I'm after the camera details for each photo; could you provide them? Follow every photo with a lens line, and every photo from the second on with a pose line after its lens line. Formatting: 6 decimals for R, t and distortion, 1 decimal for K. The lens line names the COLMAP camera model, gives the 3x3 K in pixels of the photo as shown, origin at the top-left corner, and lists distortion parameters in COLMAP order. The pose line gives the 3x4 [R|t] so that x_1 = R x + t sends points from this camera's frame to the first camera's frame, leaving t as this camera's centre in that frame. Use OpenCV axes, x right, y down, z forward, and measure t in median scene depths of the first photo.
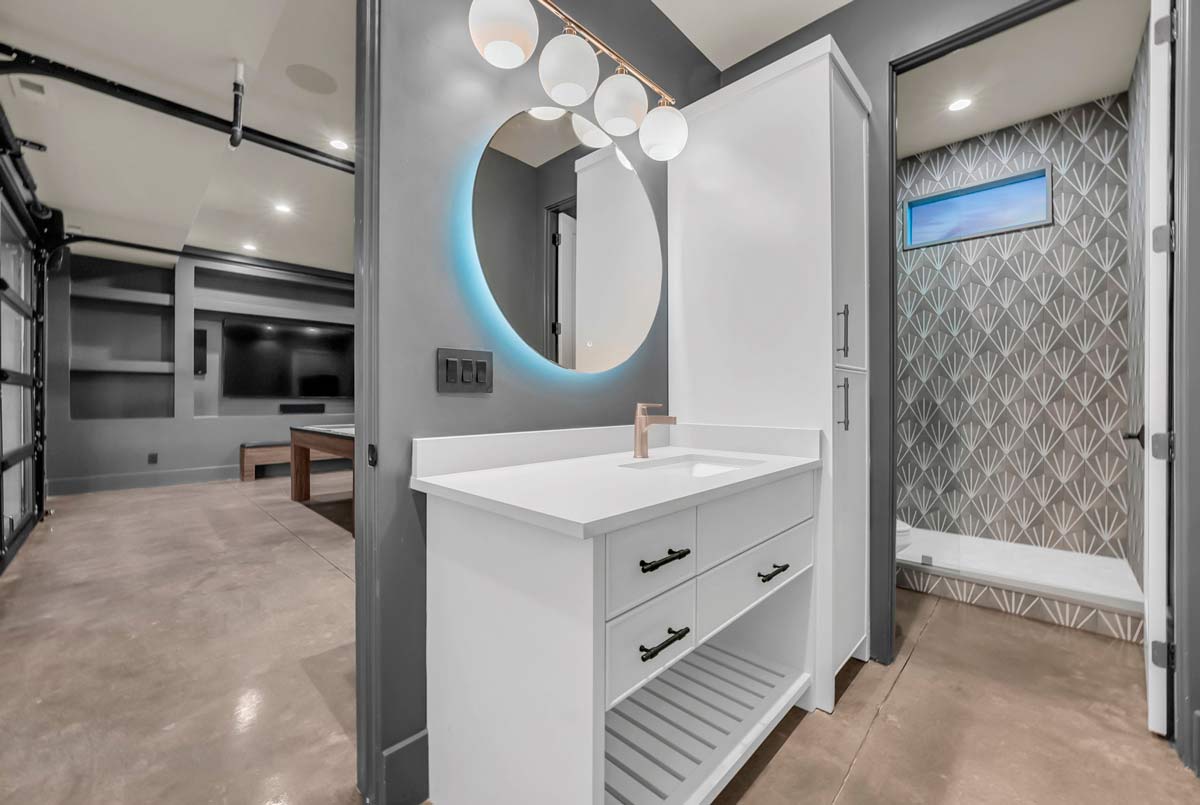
lens RADIAL K [[487.8, 0, 594.8], [0, 487.8, 399.7], [0, 0, 1]] dist [-0.012092, -0.000362]
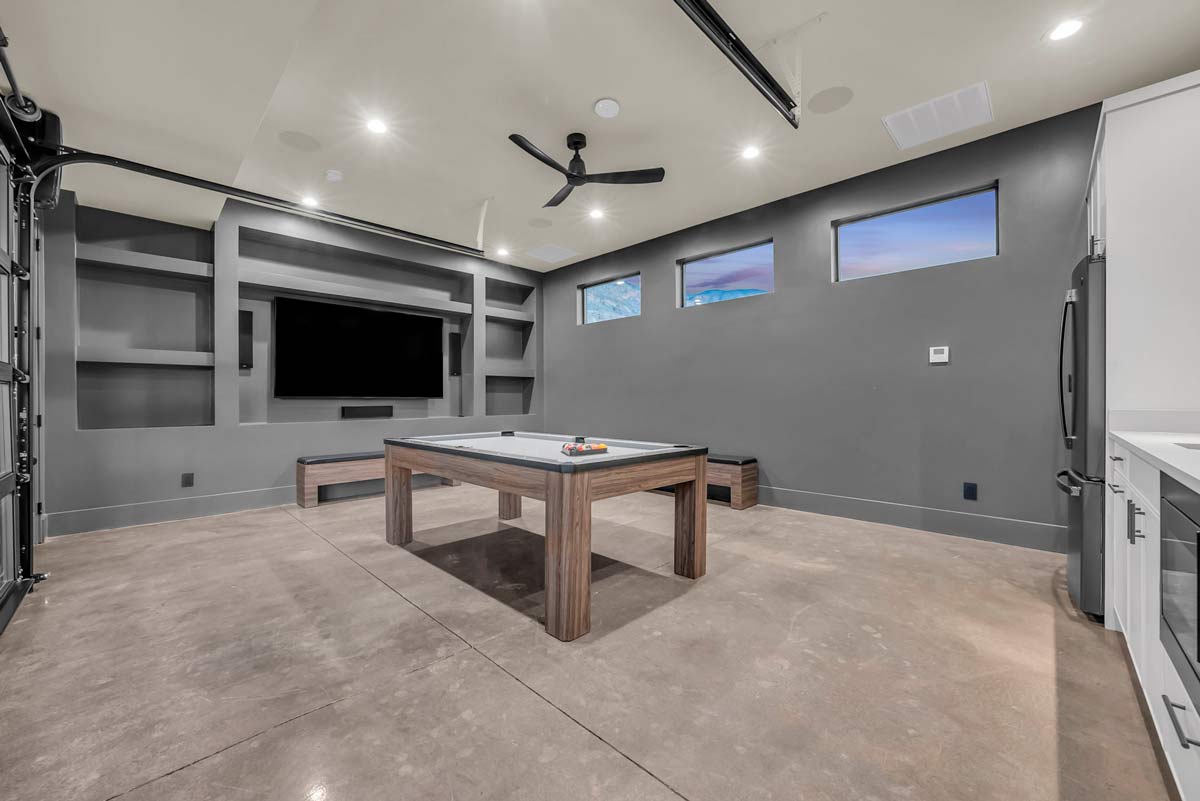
lens RADIAL K [[504.8, 0, 600.0], [0, 504.8, 400.5], [0, 0, 1]] dist [-0.002513, 0.000190]
pose [[0.999379, -0.008615, -0.034176, -0.261187], [0.008666, 0.999962, 0.001347, 0.002165], [0.034163, -0.001642, 0.999415, 0.251408]]
